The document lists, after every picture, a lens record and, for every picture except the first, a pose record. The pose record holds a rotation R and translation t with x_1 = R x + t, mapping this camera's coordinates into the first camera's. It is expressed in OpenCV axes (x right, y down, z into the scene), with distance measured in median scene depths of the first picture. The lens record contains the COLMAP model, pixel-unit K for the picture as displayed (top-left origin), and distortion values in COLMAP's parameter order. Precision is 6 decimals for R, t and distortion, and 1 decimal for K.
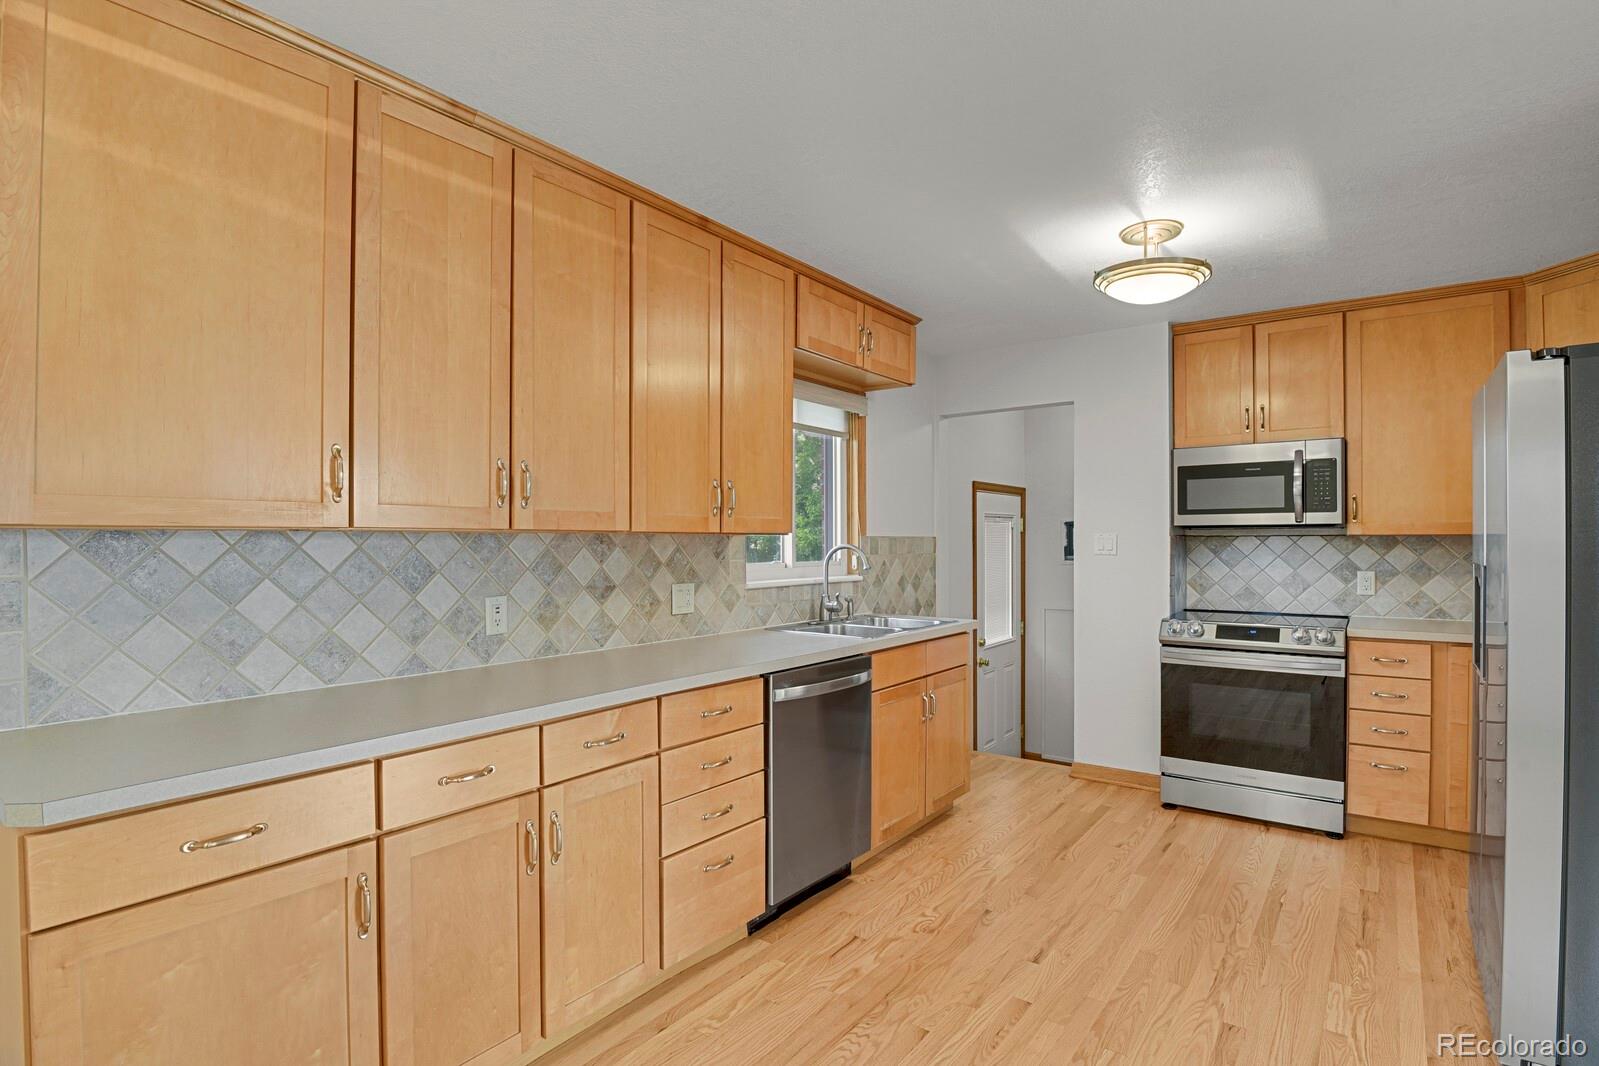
lens RADIAL K [[784.5, 0, 801.7], [0, 784.5, 541.1], [0, 0, 1]] dist [-0.024482, -0.004519]
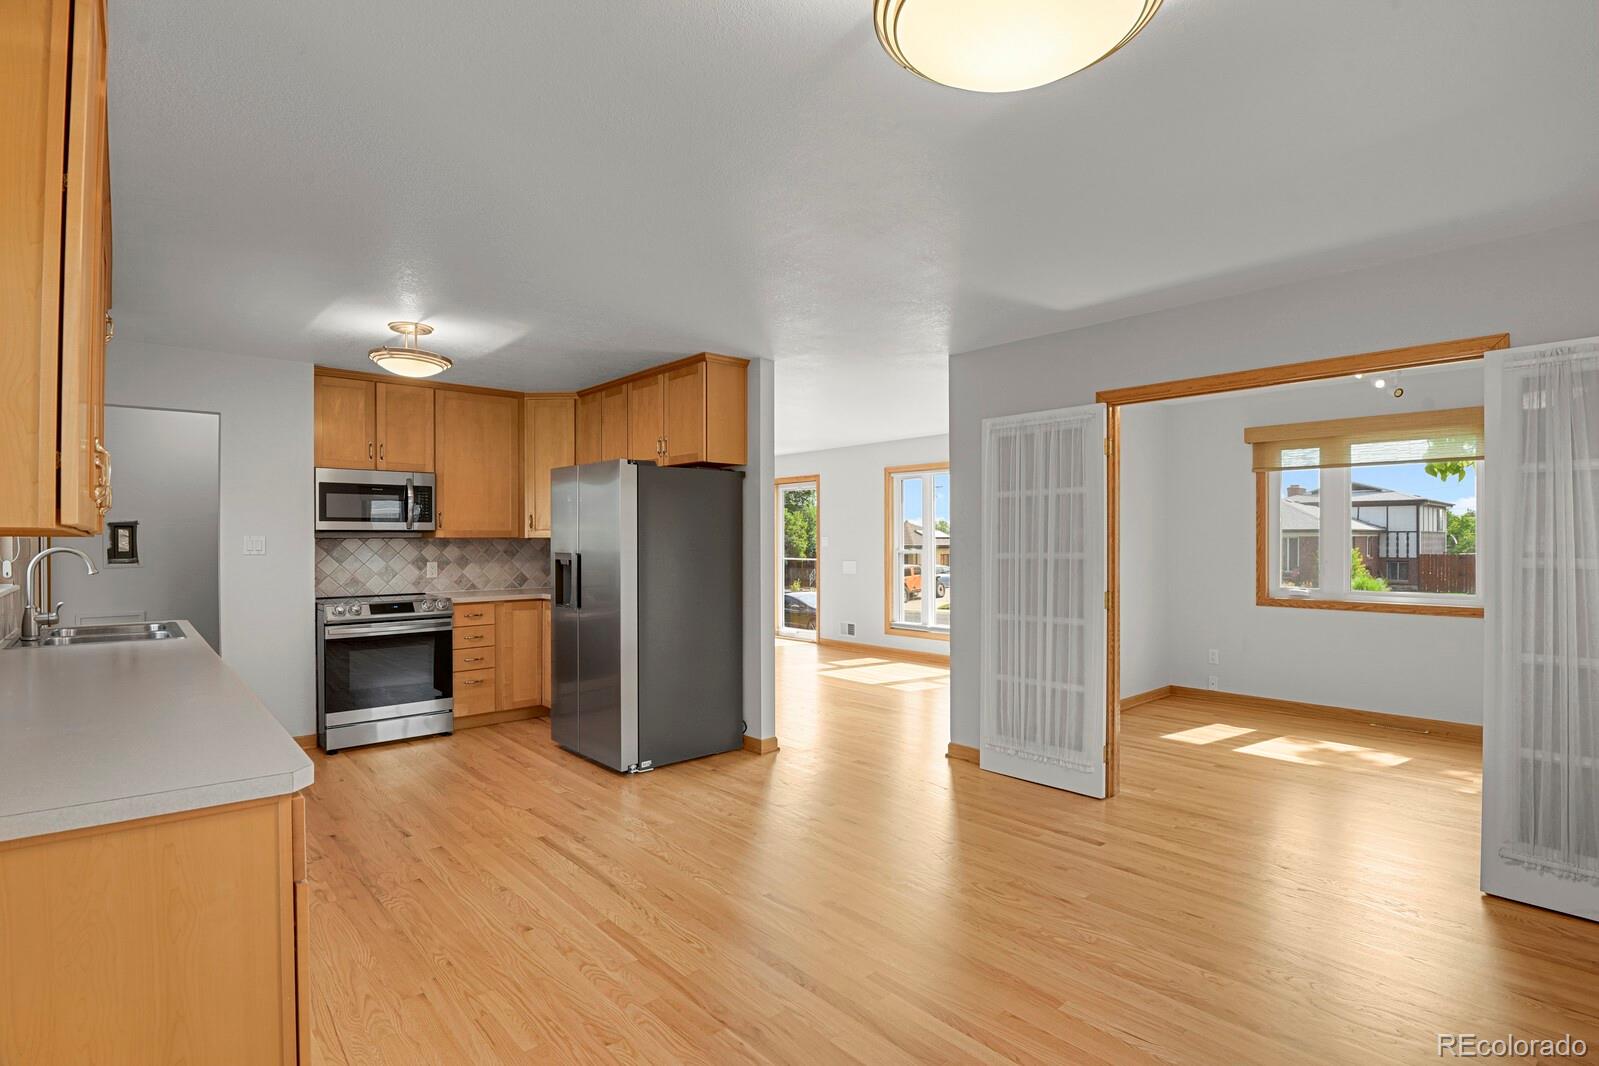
lens RADIAL K [[784.5, 0, 806.6], [0, 784.5, 537.2], [0, 0, 1]] dist [-0.024482, -0.004519]
pose [[0.191749, 0.001604, 0.981443, -0.814805], [0.005841, 0.999979, -0.002775, -0.000609], [-0.981427, 0.006265, 0.191736, 0.001375]]
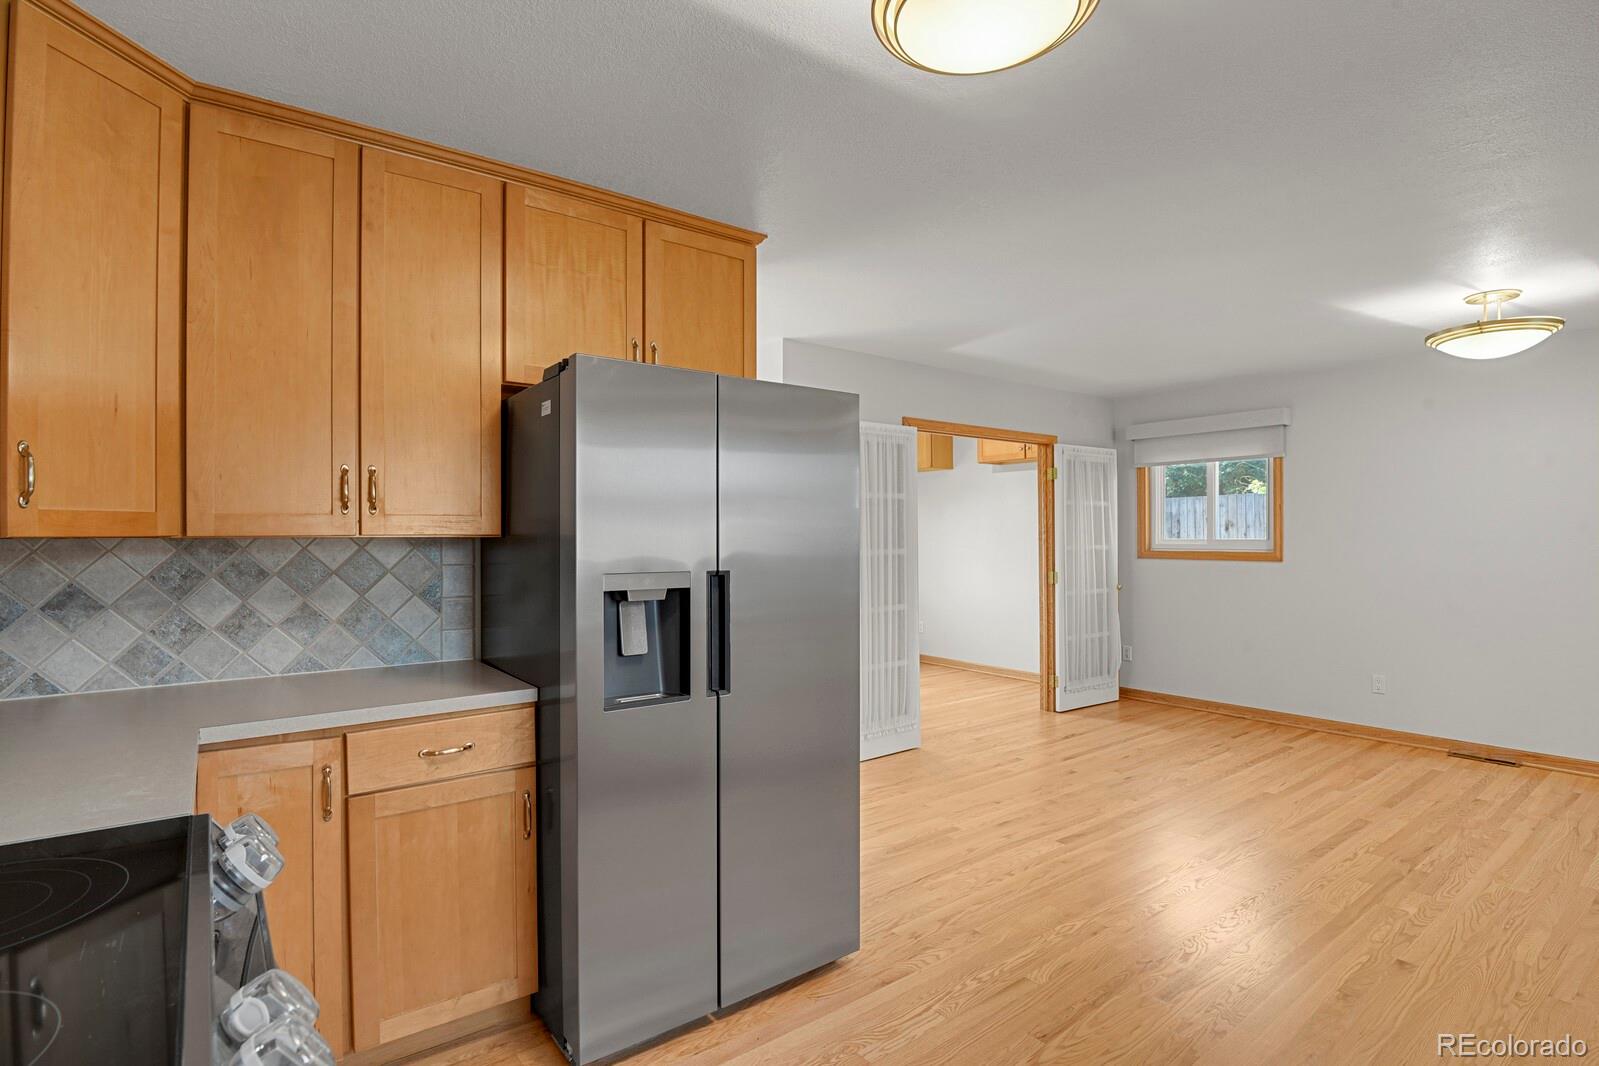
lens RADIAL K [[784.5, 0, 802.2], [0, 784.5, 526.3], [0, 0, 1]] dist [-0.024482, -0.004519]
pose [[-0.962552, 0.006225, 0.271024, 0.421610], [0.004965, 0.999973, -0.005334, -0.012921], [-0.271050, -0.003789, -0.962558, 1.478527]]
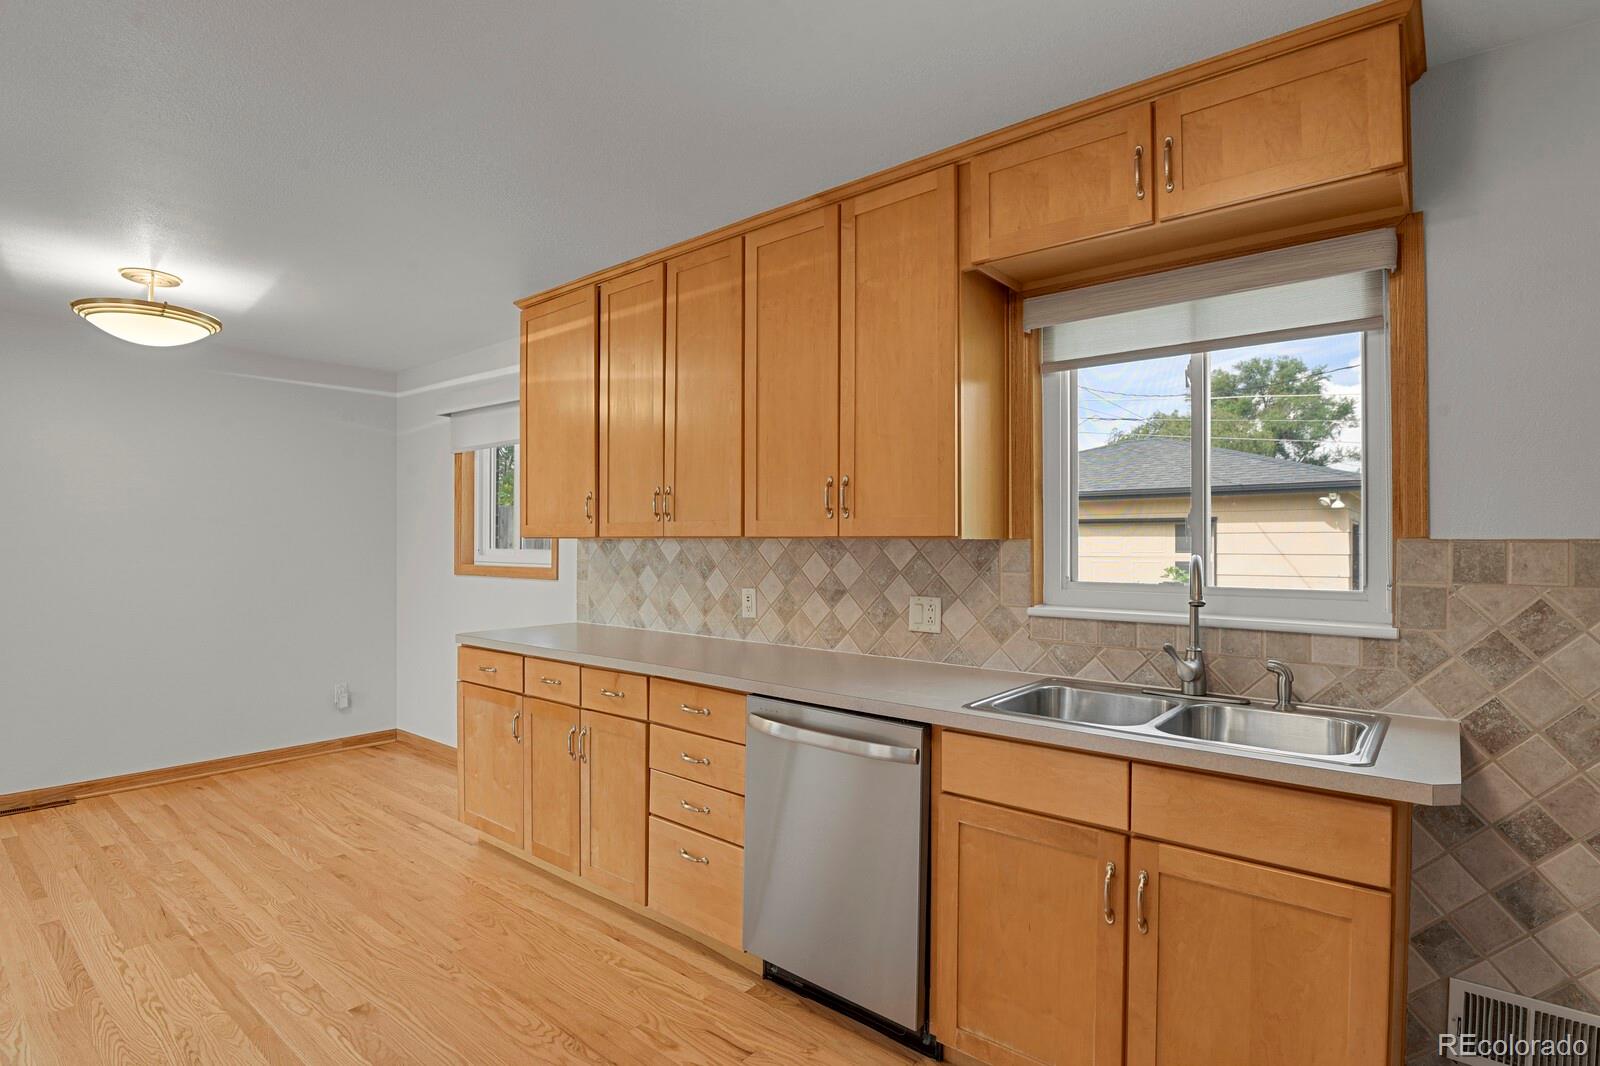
lens RADIAL K [[785.0, 0, 798.4], [0, 785.0, 543.0], [0, 0, 1]] dist [-0.024482, -0.004519]
pose [[-0.046417, 0.001230, -0.998921, 0.758911], [-0.004967, 0.999987, 0.001462, -0.004884], [0.998910, 0.005030, -0.046410, 0.972445]]
